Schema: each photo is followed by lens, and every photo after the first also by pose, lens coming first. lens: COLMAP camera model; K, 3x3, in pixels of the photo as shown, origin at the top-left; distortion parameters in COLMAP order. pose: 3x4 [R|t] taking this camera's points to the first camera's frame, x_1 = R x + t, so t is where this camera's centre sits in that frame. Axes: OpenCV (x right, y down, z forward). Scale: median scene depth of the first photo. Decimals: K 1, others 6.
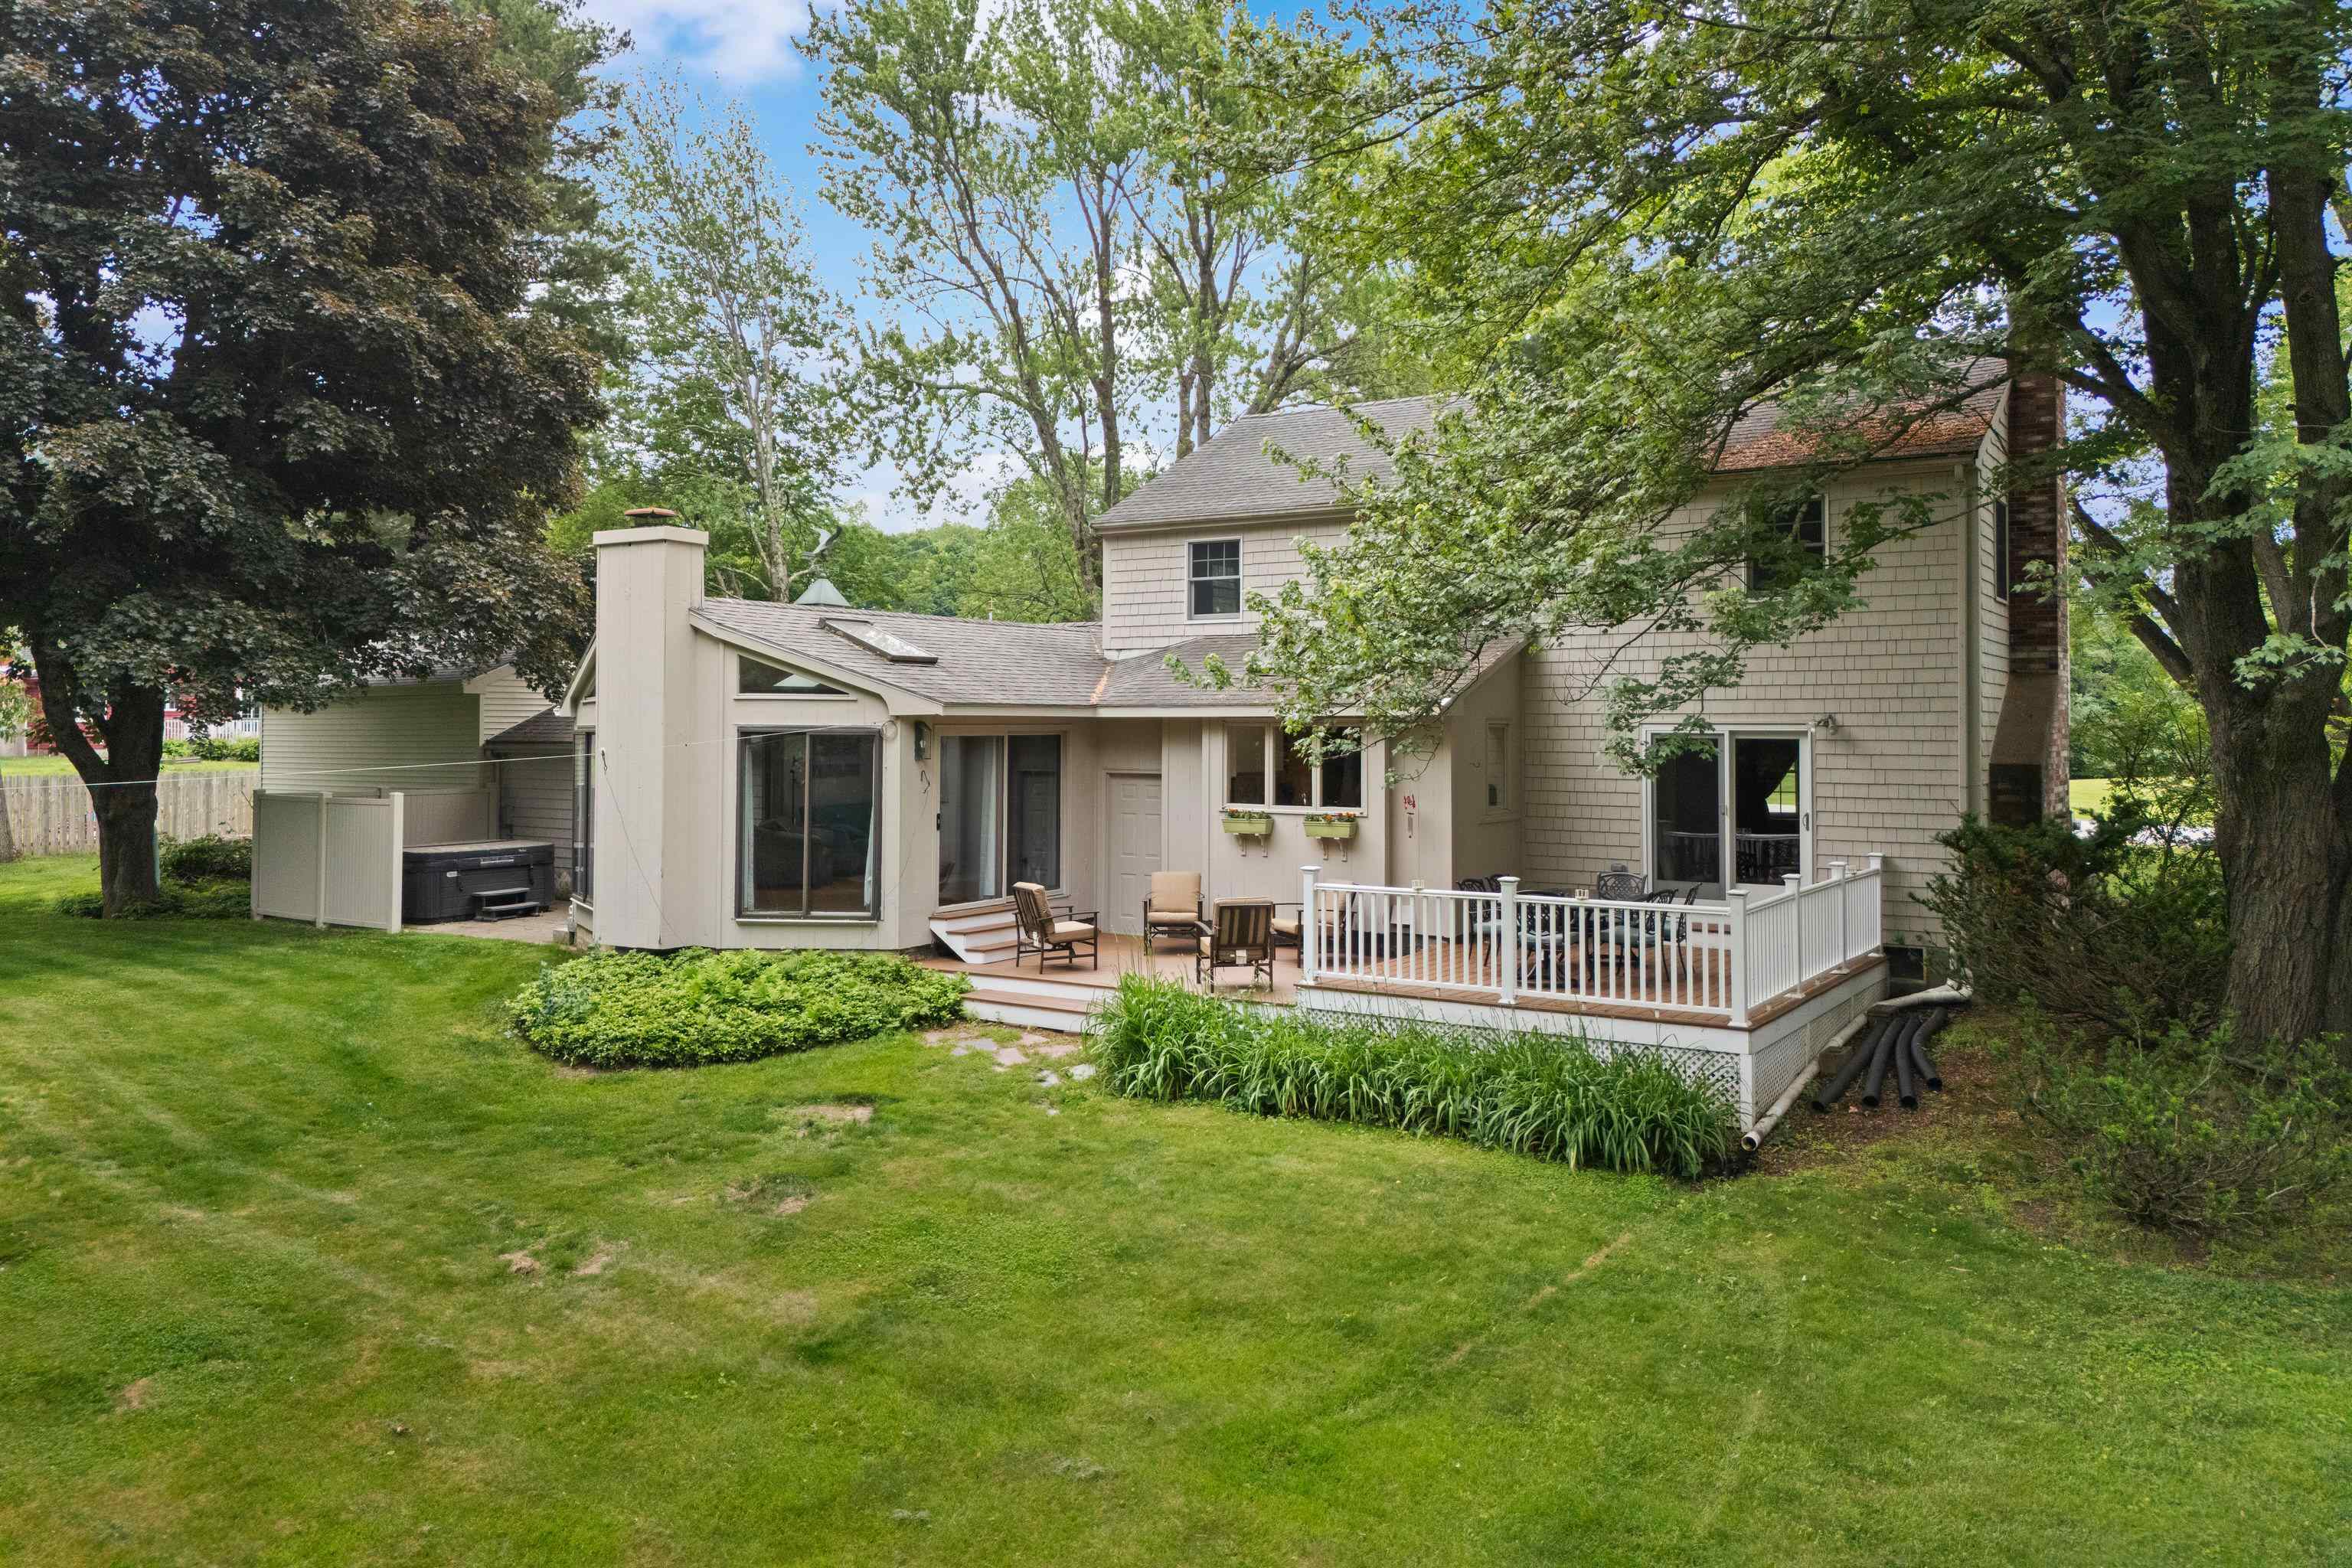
lens RADIAL K [[1677.2, 0, 1184.6], [0, 1677.2, 691.2], [0, 0, 1]] dist [0.068510, -0.121627]
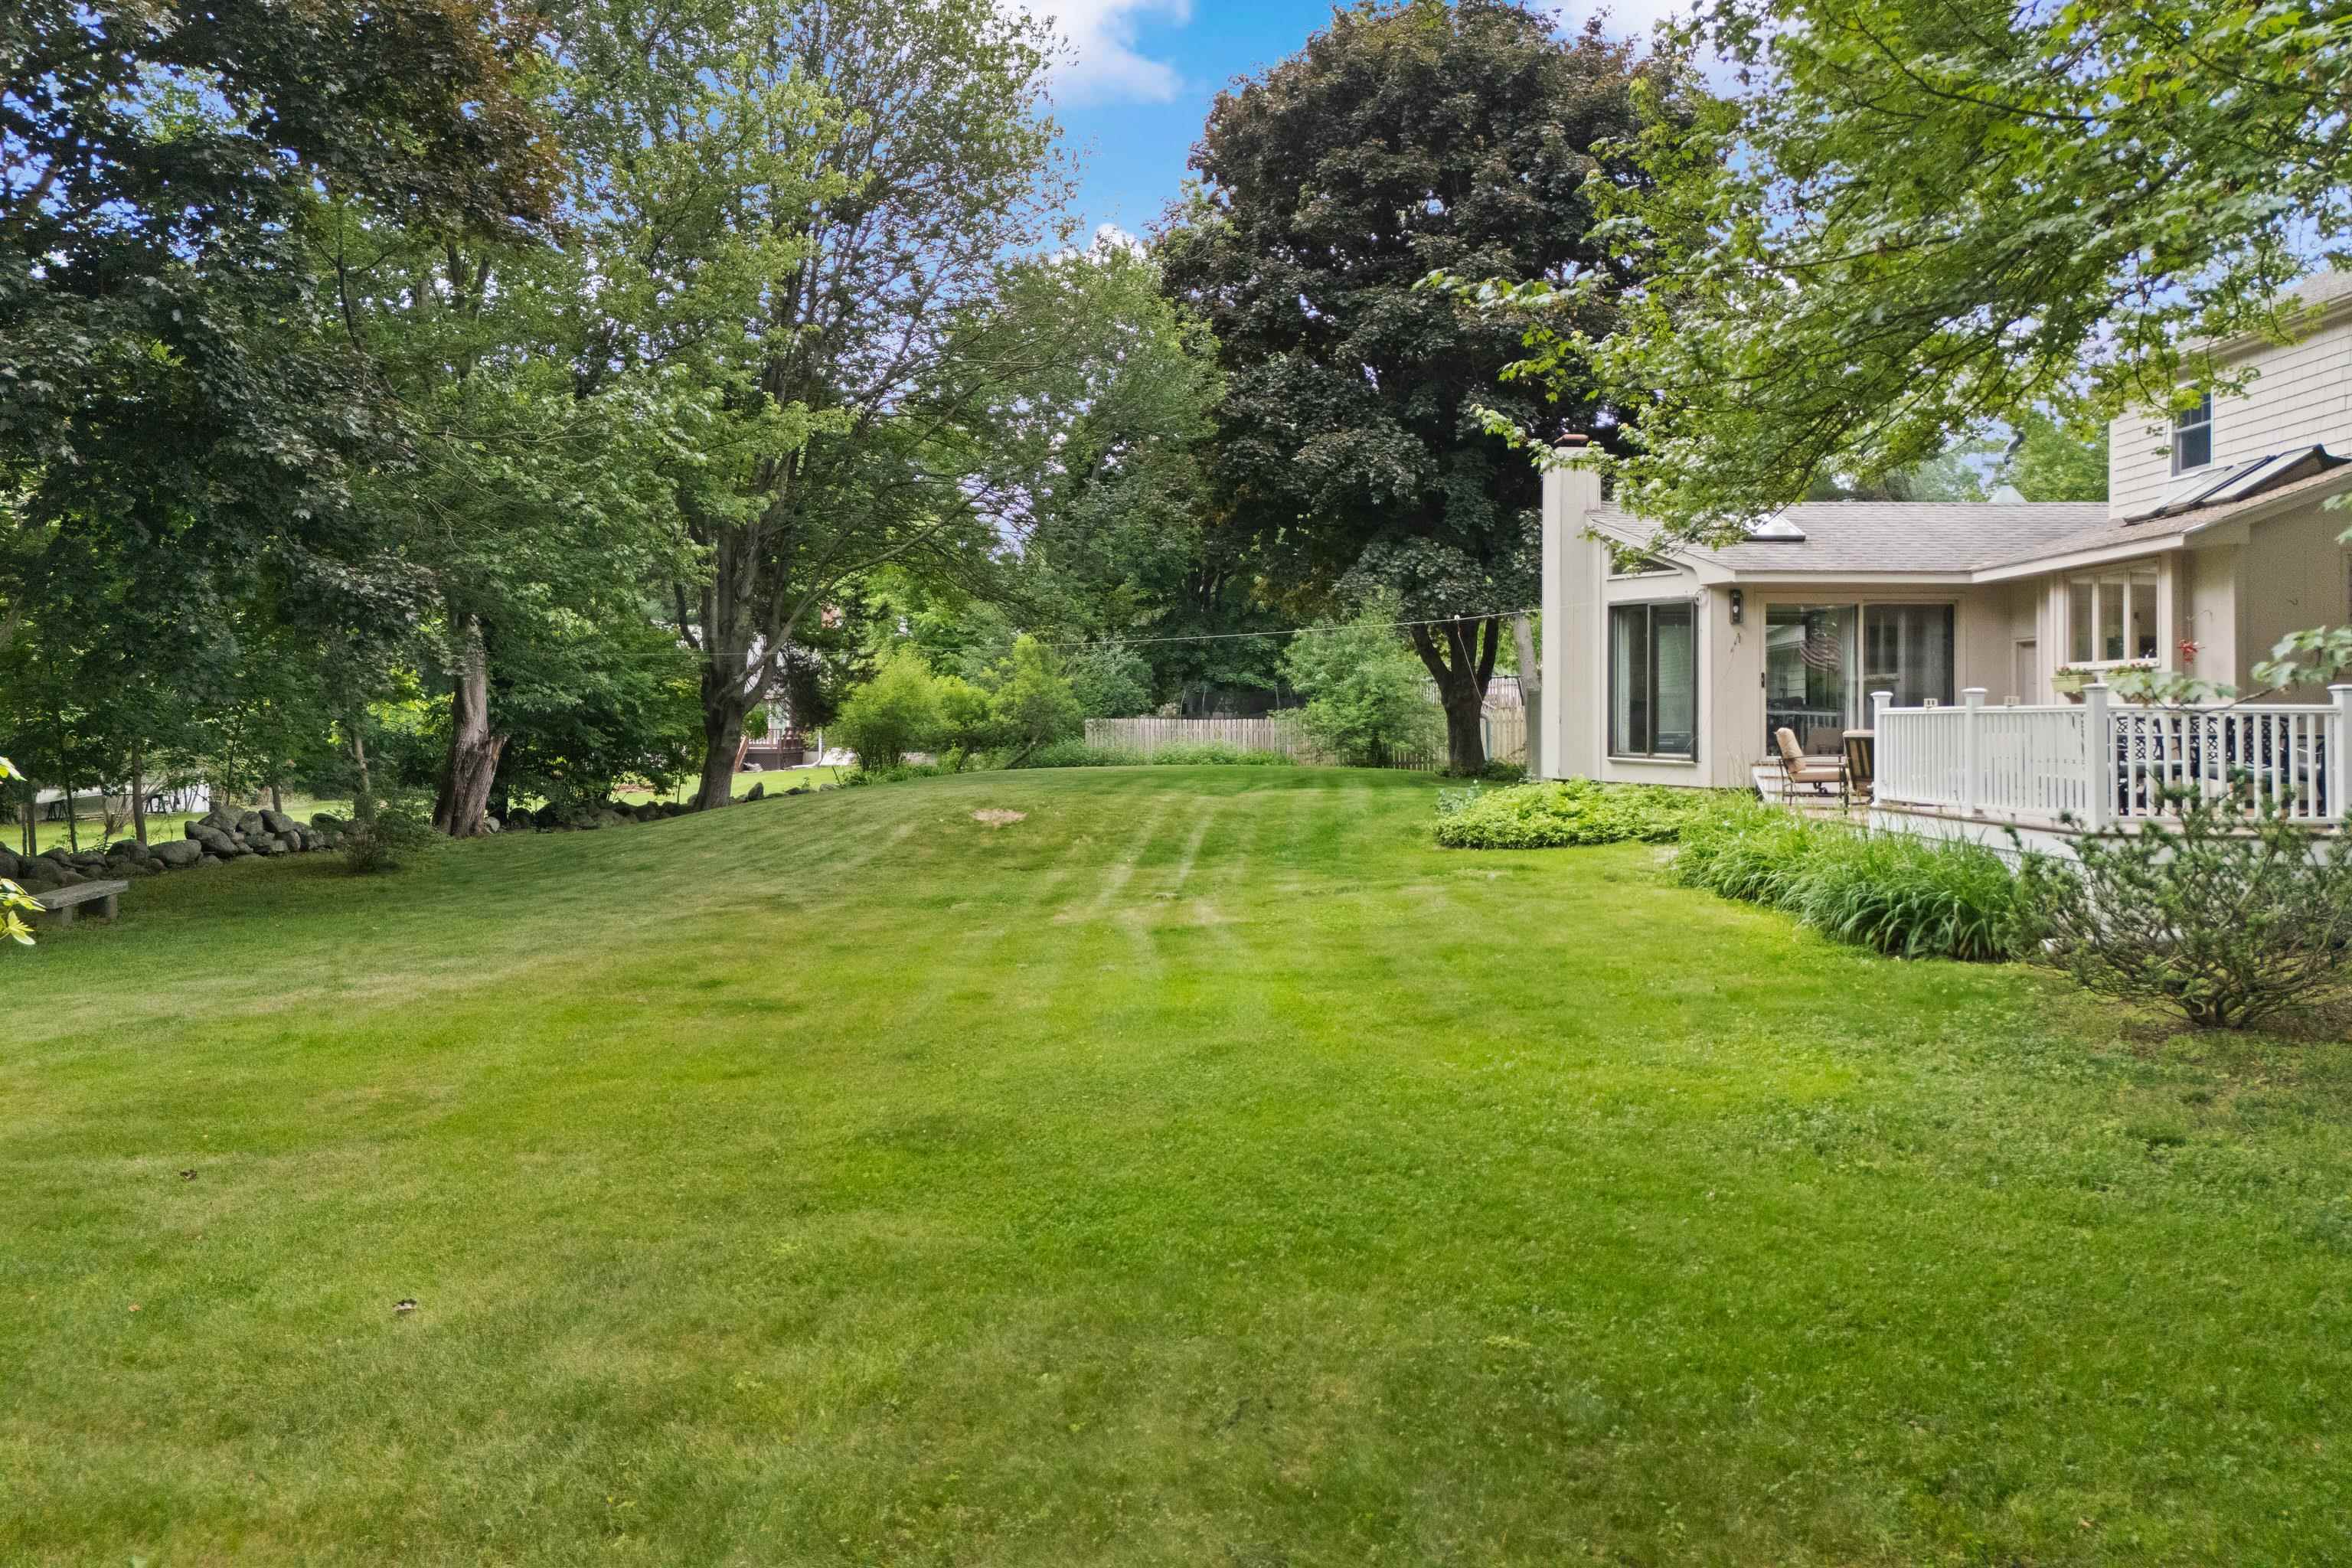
lens RADIAL K [[1677.2, 0, 1184.6], [0, 1677.2, 691.2], [0, 0, 1]] dist [0.068510, -0.121627]
pose [[0.537433, -0.008755, -0.843261, 0.595746], [0.011003, 0.999934, -0.003370, 0.085731], [0.843235, -0.007467, 0.537493, 0.074944]]
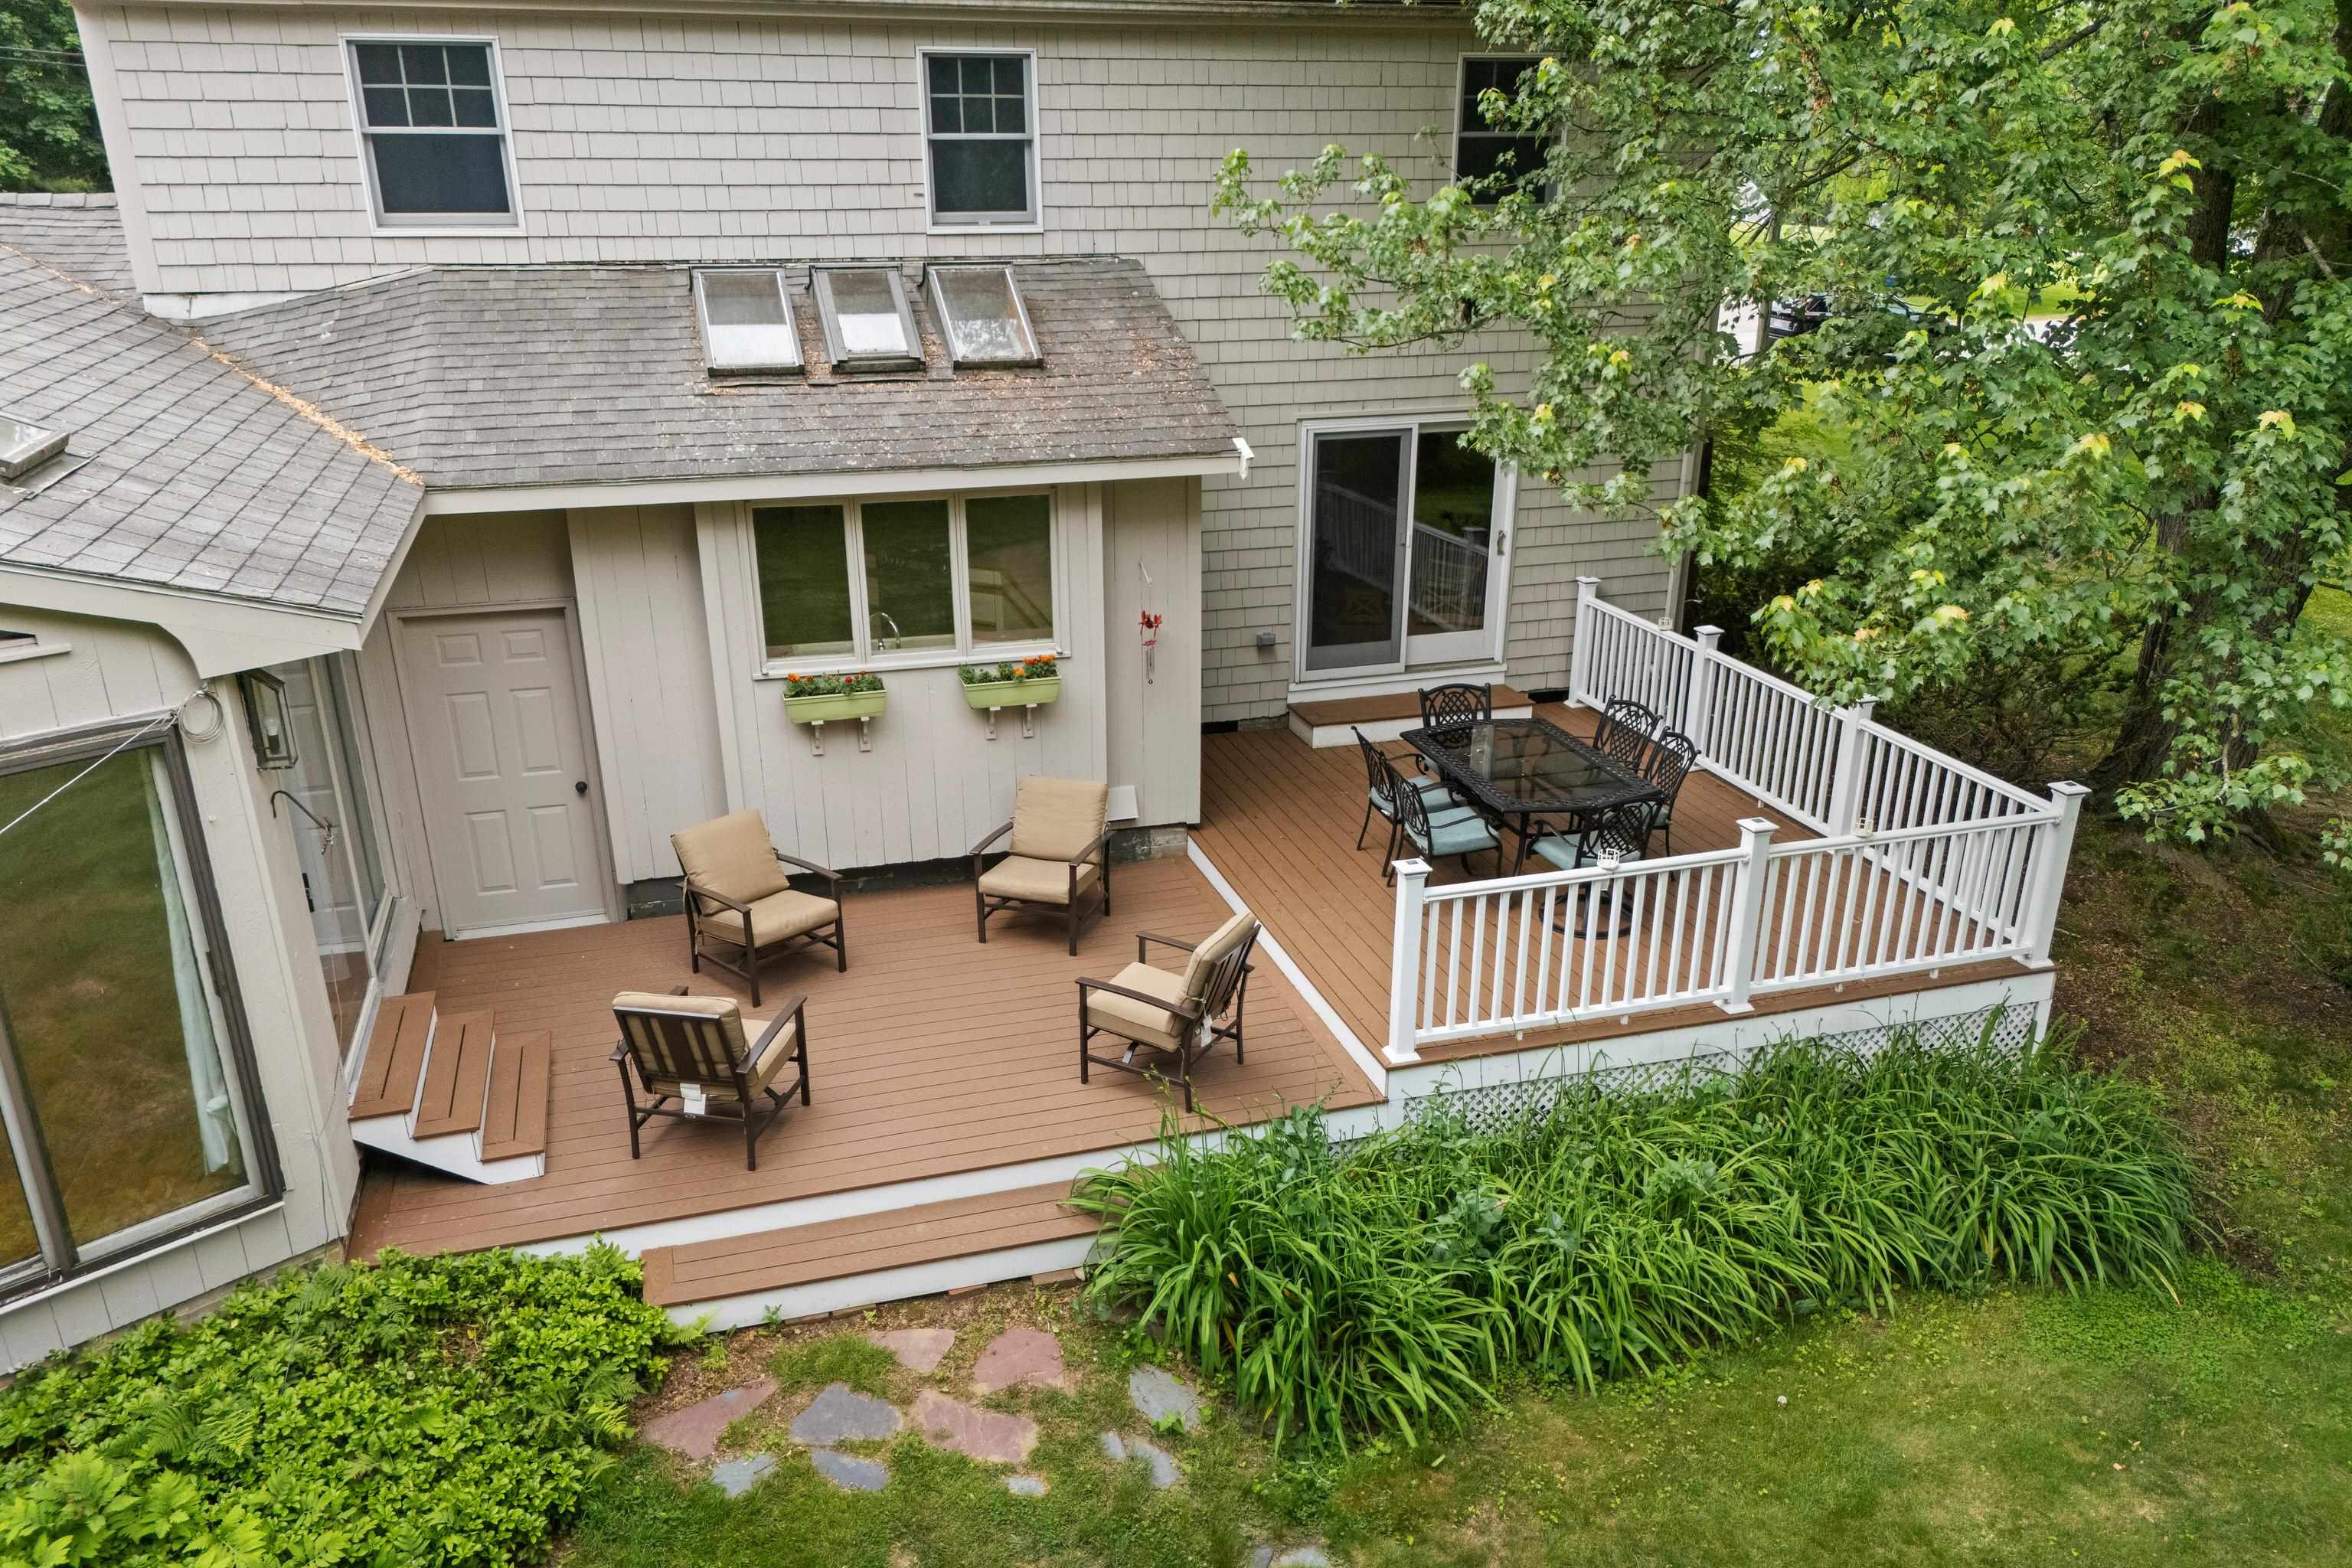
lens RADIAL K [[1709.6, 0, 1182.2], [0, 1709.6, 884.0], [0, 0, 1]] dist [0.056766, -0.084745]
pose [[0.646862, -0.299313, 0.701414, -0.296735], [-0.017869, 0.913556, 0.406320, -0.090621], [-0.762398, -0.275366, 0.585596, 0.616125]]
